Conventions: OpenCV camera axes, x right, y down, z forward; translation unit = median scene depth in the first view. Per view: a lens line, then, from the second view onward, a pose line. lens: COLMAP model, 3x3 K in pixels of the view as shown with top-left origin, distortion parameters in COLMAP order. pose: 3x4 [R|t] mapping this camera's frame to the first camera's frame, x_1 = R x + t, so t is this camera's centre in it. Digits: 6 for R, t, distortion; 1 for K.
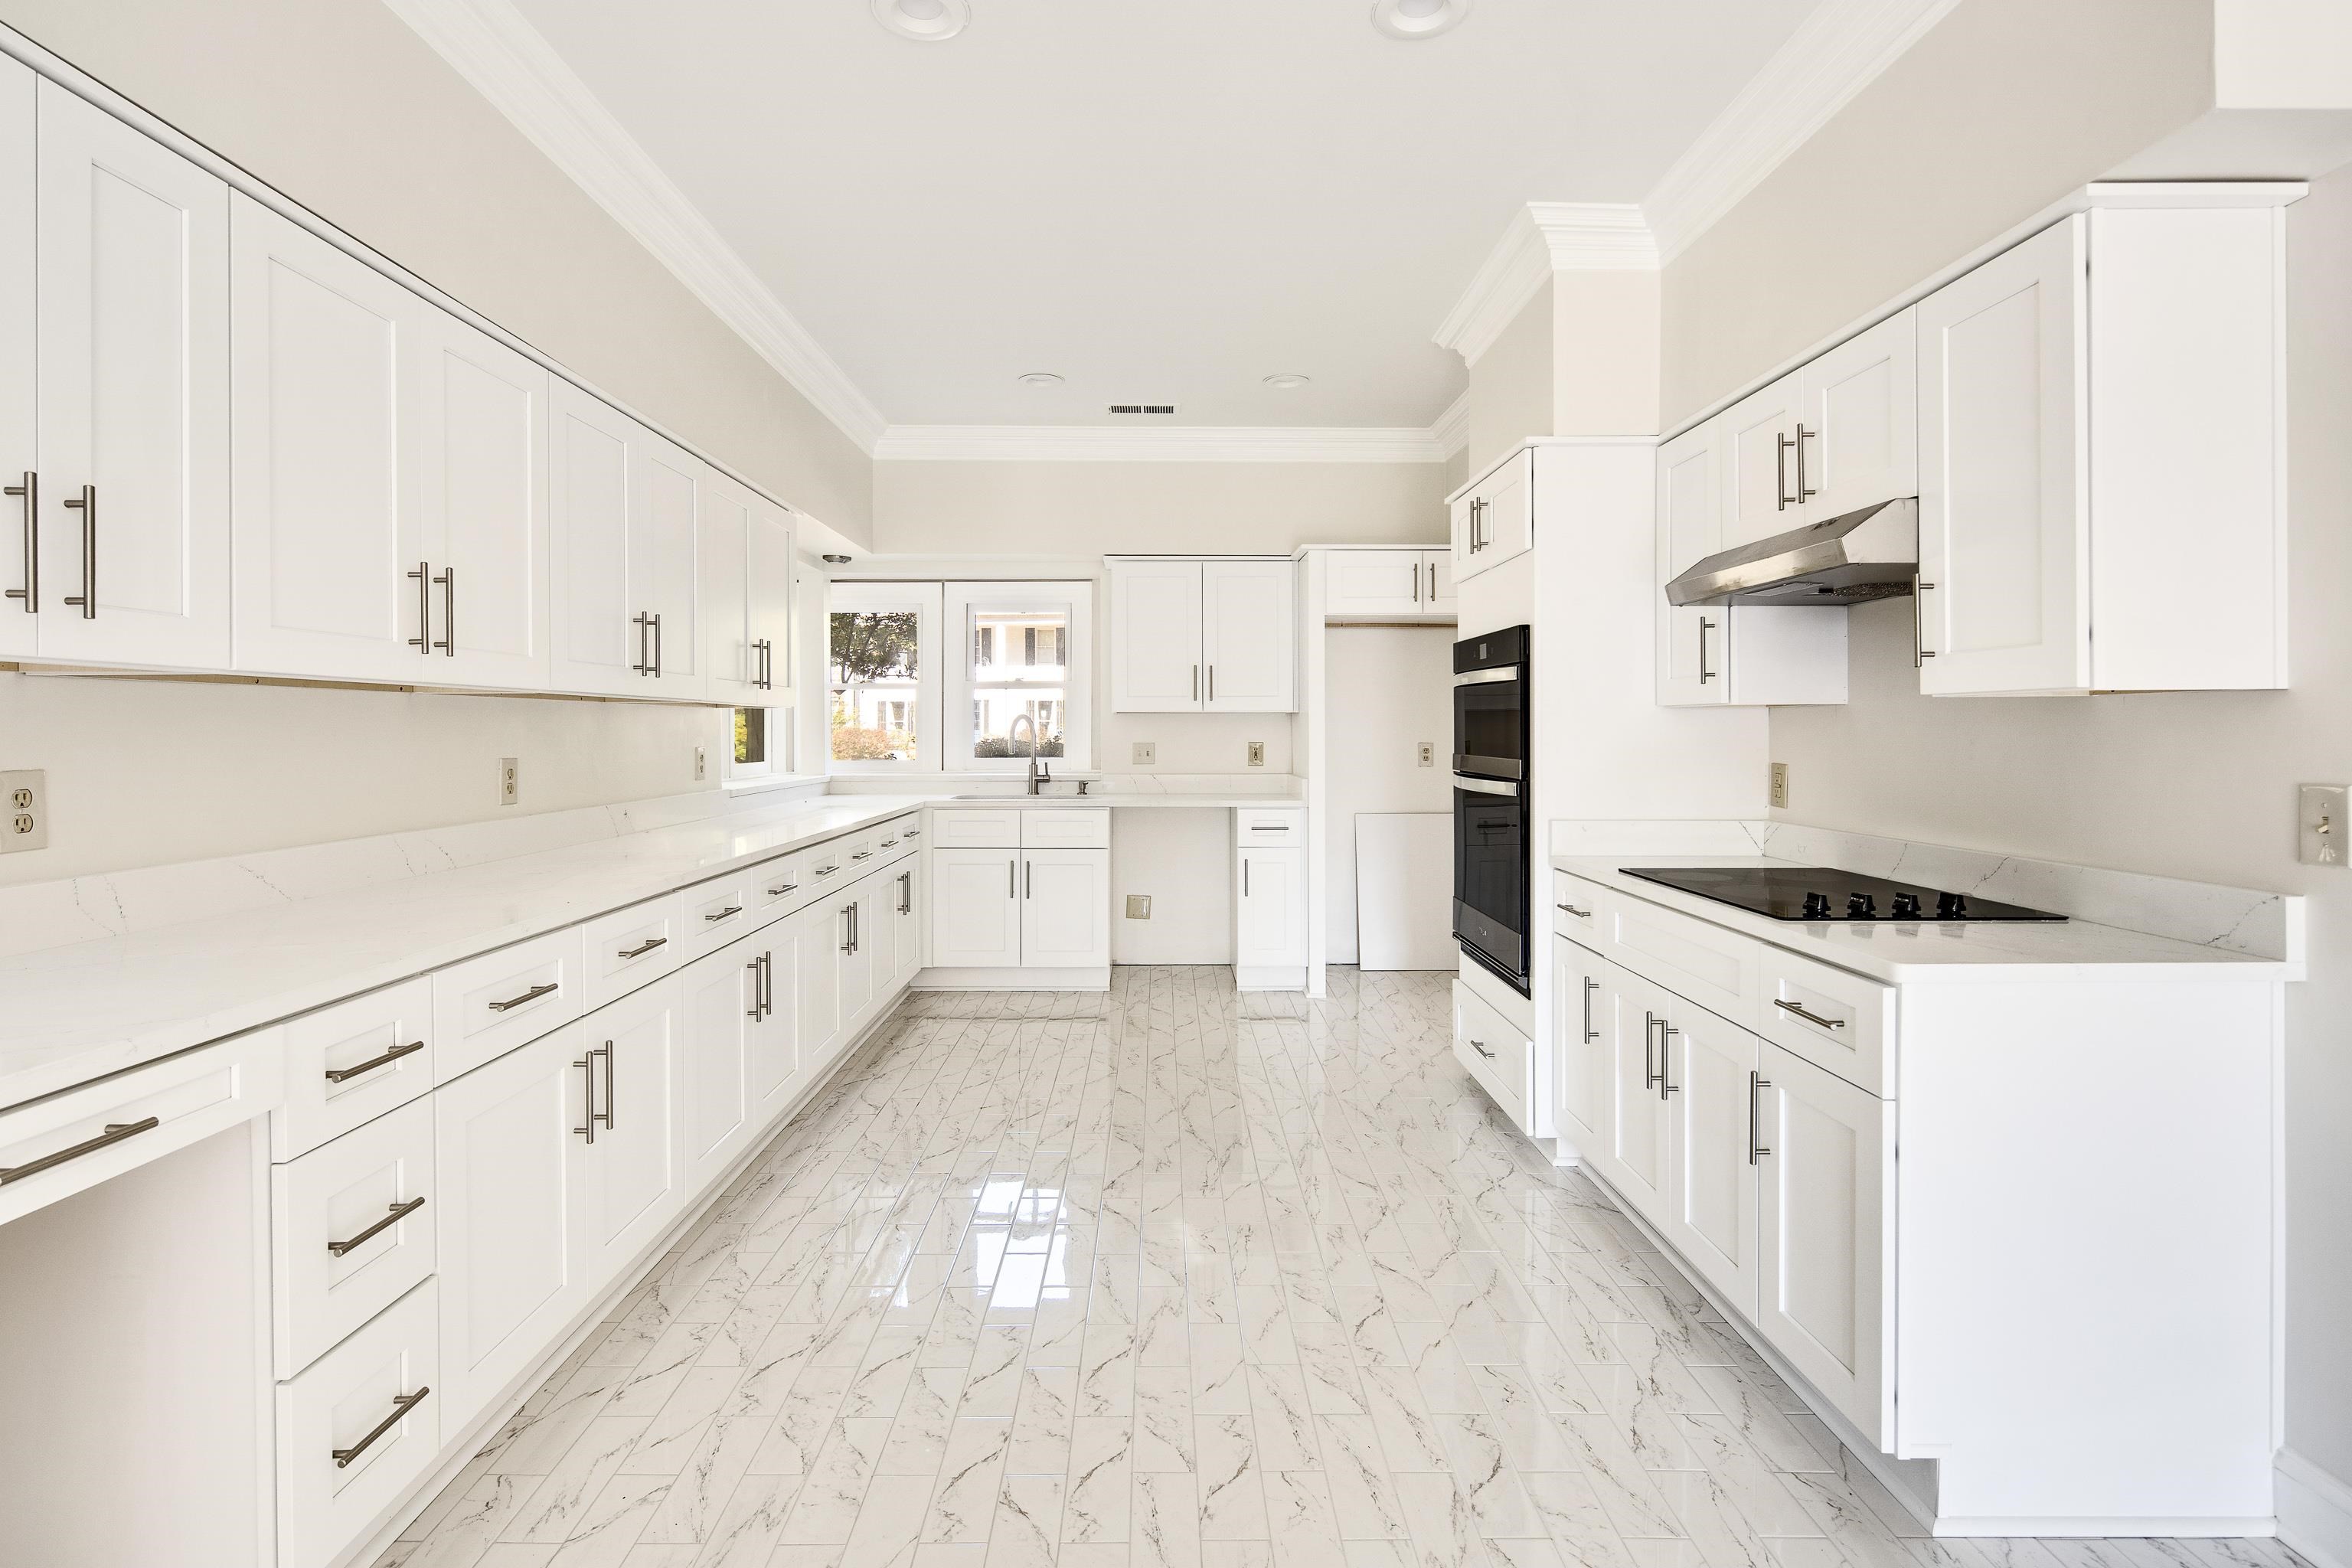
lens RADIAL K [[1151.1, 0, 1174.7], [0, 1151.1, 760.1], [0, 0, 1]] dist [0.009028, -0.001566]
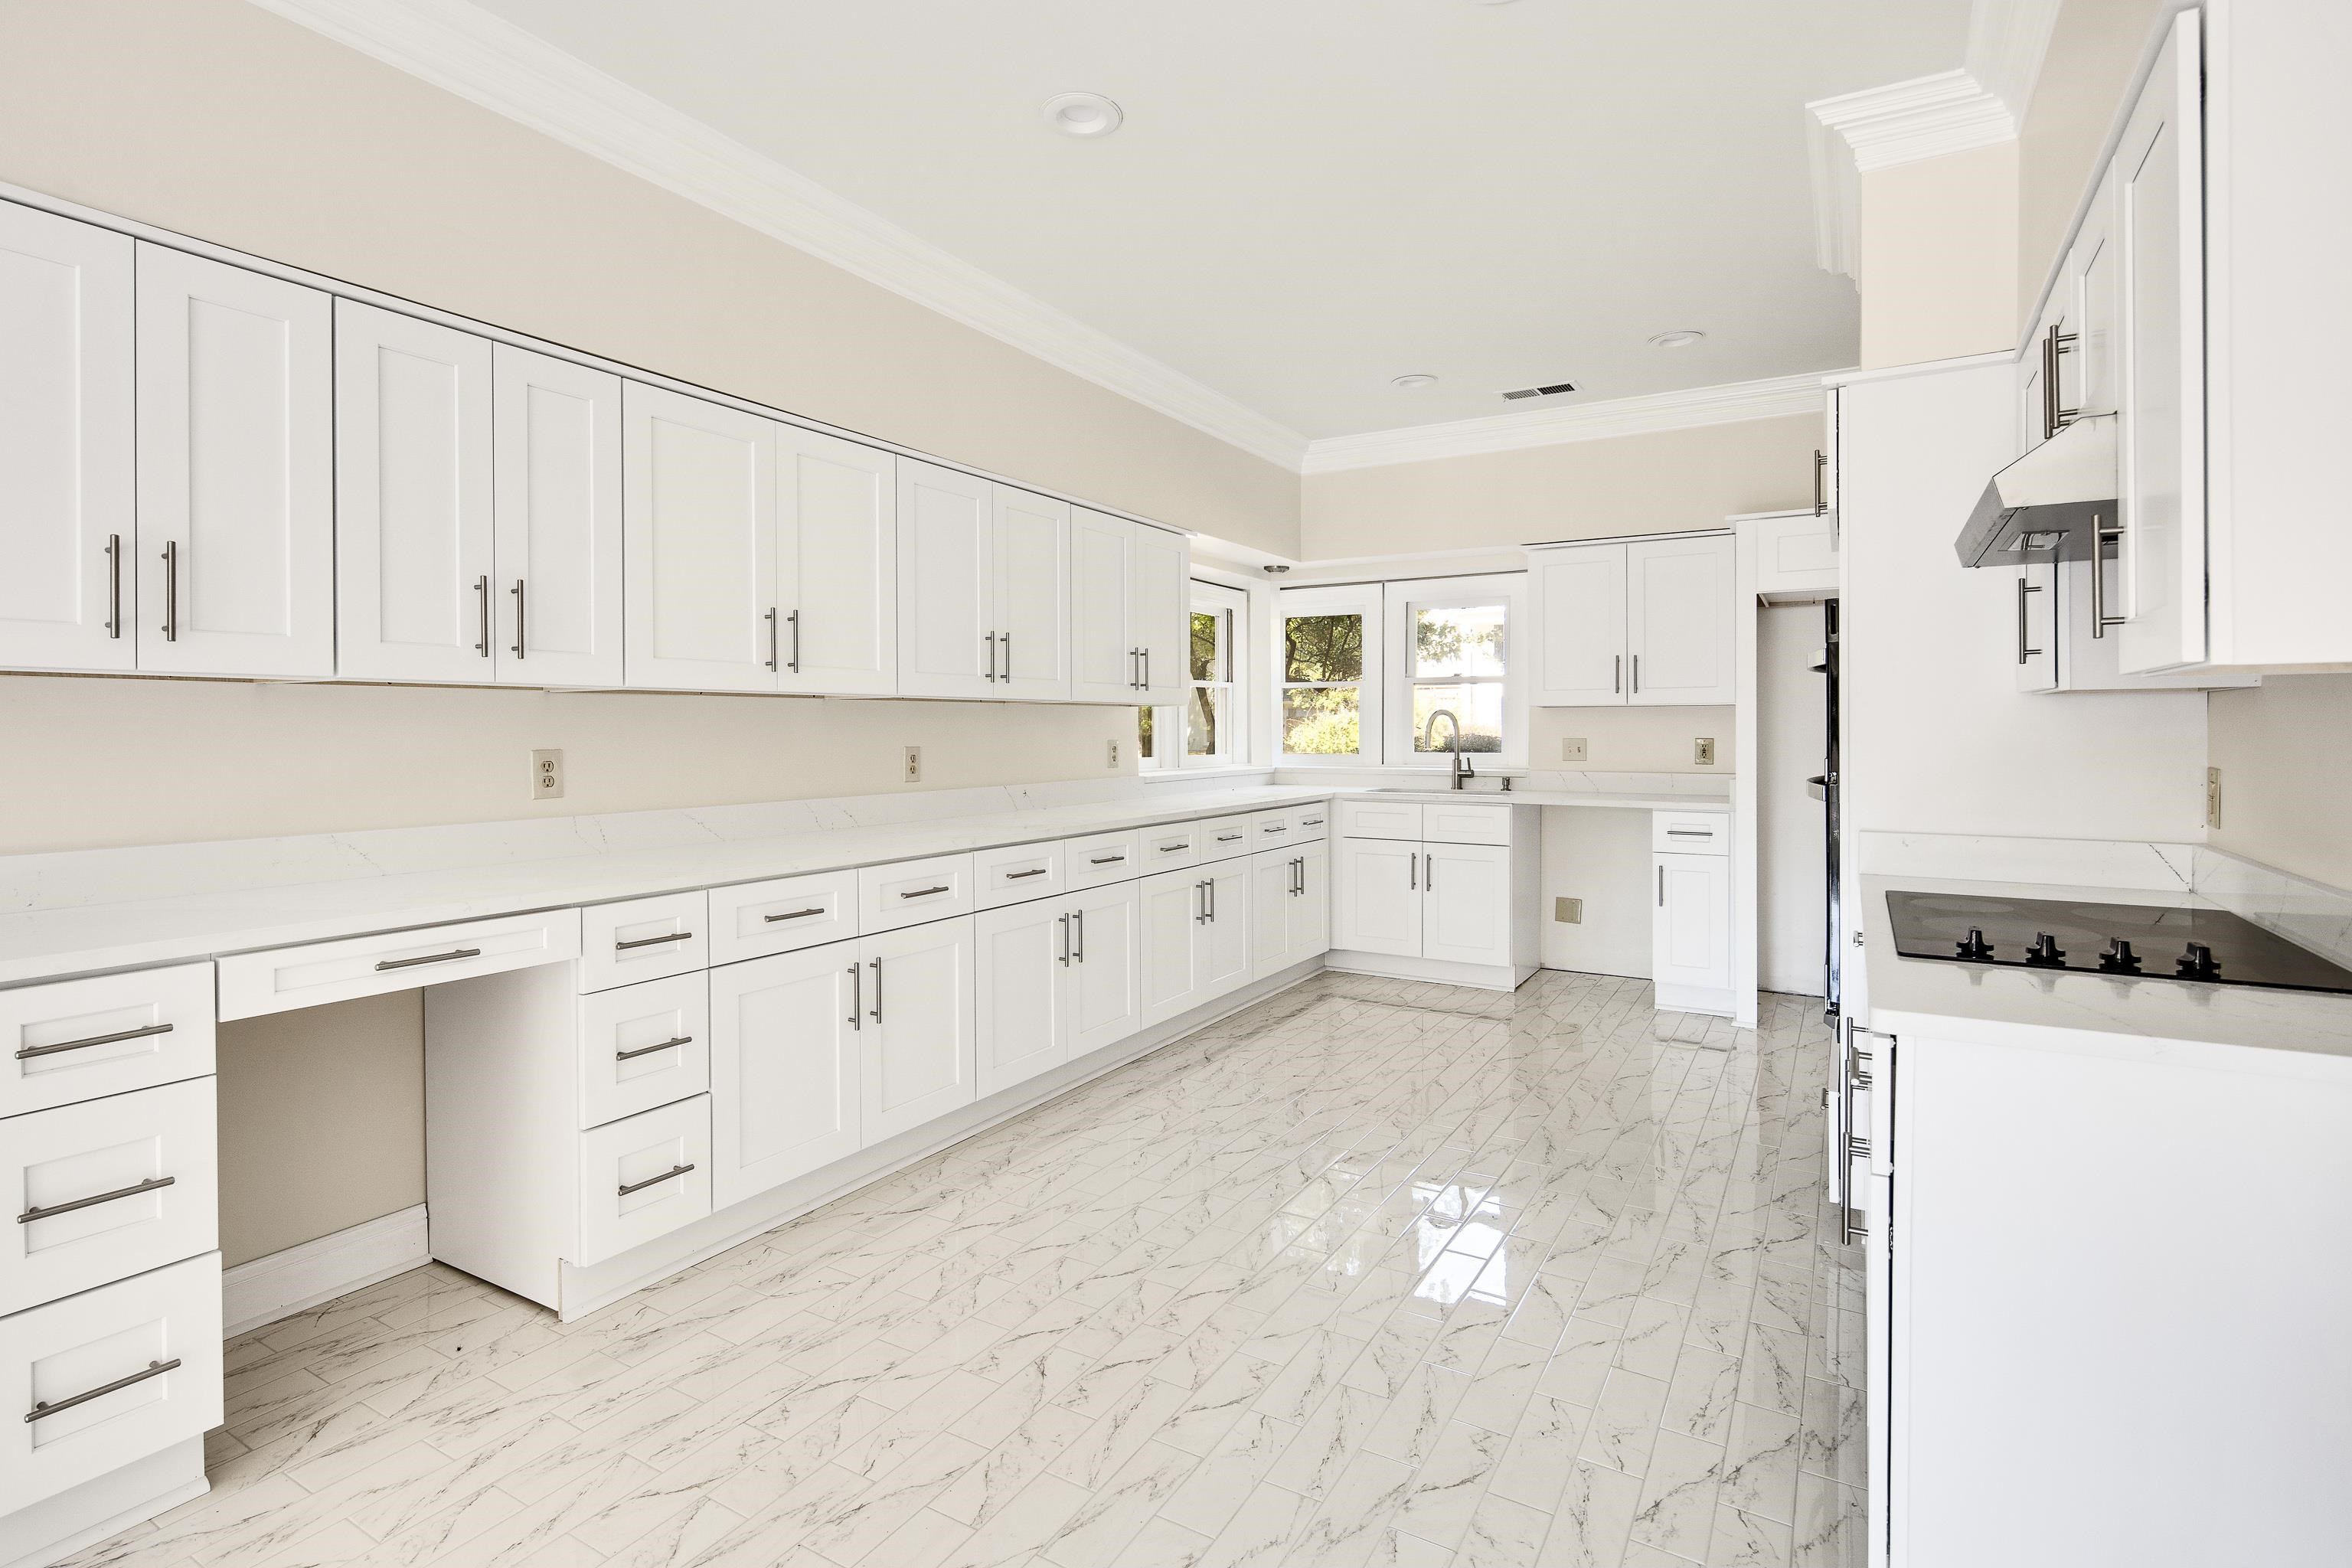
lens RADIAL K [[1151.1, 0, 1170.6], [0, 1151.1, 763.7], [0, 0, 1]] dist [0.009028, -0.001566]
pose [[0.855324, 0.015399, -0.517864, 0.230773], [-0.011956, 0.999879, 0.009985, 0.000507], [0.517955, -0.002349, 0.855404, 0.015874]]
